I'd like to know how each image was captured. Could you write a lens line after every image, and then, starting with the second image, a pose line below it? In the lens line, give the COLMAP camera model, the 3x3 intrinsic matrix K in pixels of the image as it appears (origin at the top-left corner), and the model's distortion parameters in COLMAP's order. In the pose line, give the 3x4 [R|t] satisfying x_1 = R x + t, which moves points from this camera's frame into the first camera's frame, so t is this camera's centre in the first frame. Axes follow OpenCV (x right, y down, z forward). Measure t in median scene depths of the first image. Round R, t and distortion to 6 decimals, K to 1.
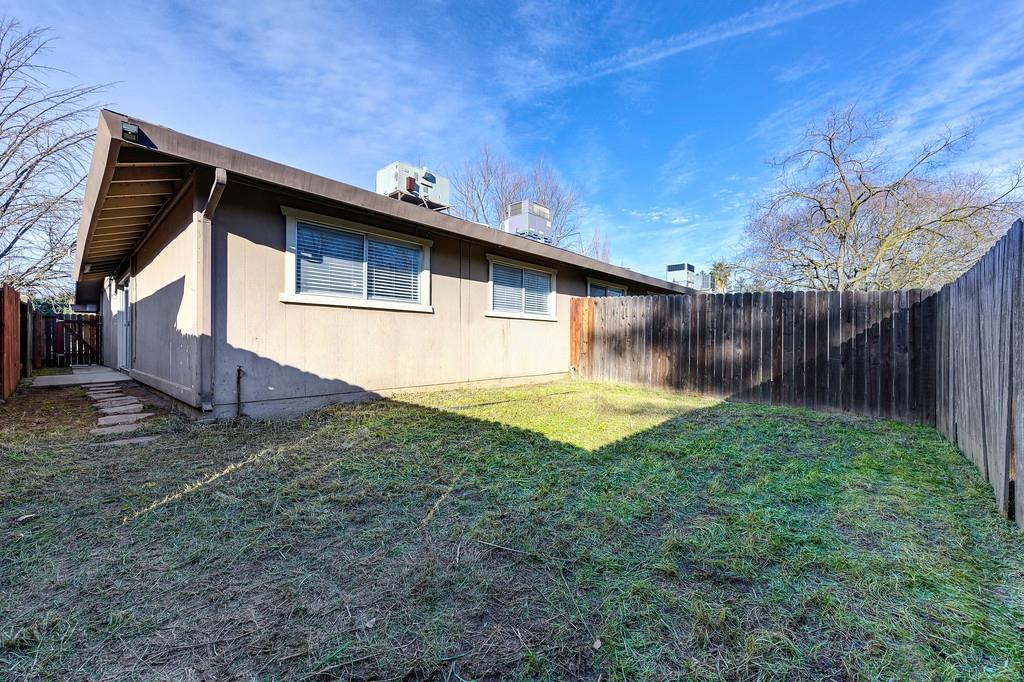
lens RADIAL K [[417.1, 0, 502.4], [0, 417.1, 342.5], [0, 0, 1]] dist [0.002152, -0.000919]
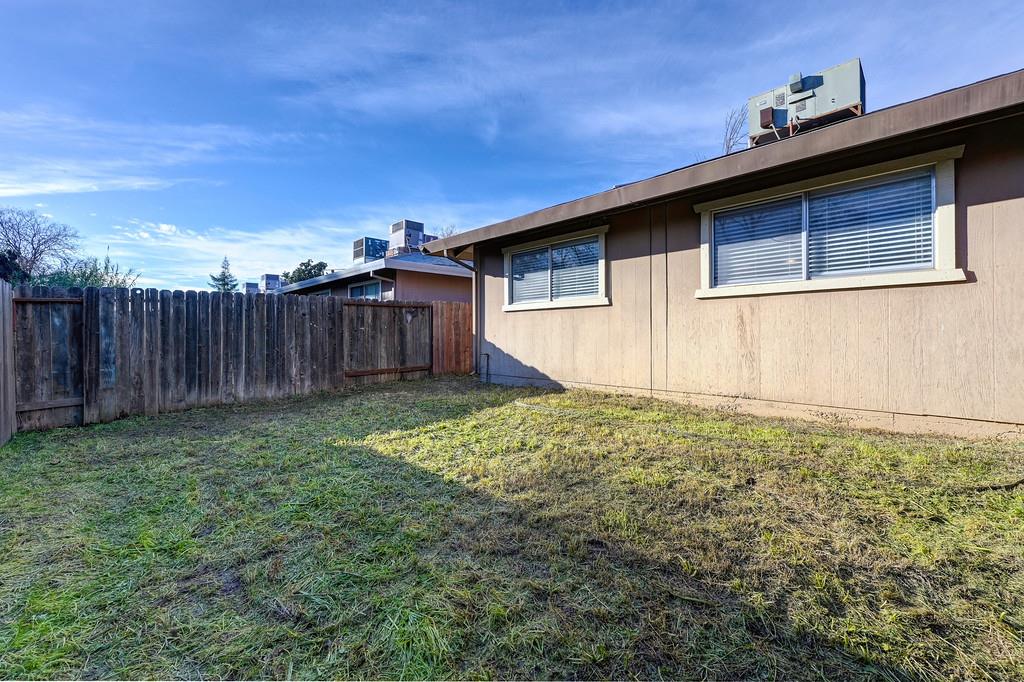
lens RADIAL K [[417.1, 0, 513.0], [0, 417.1, 342.3], [0, 0, 1]] dist [0.002152, -0.000919]
pose [[-0.067340, 0.010144, -0.997679, 0.781283], [0.001975, 0.999948, 0.010034, -0.000608], [0.997728, -0.001295, -0.067356, 0.897583]]
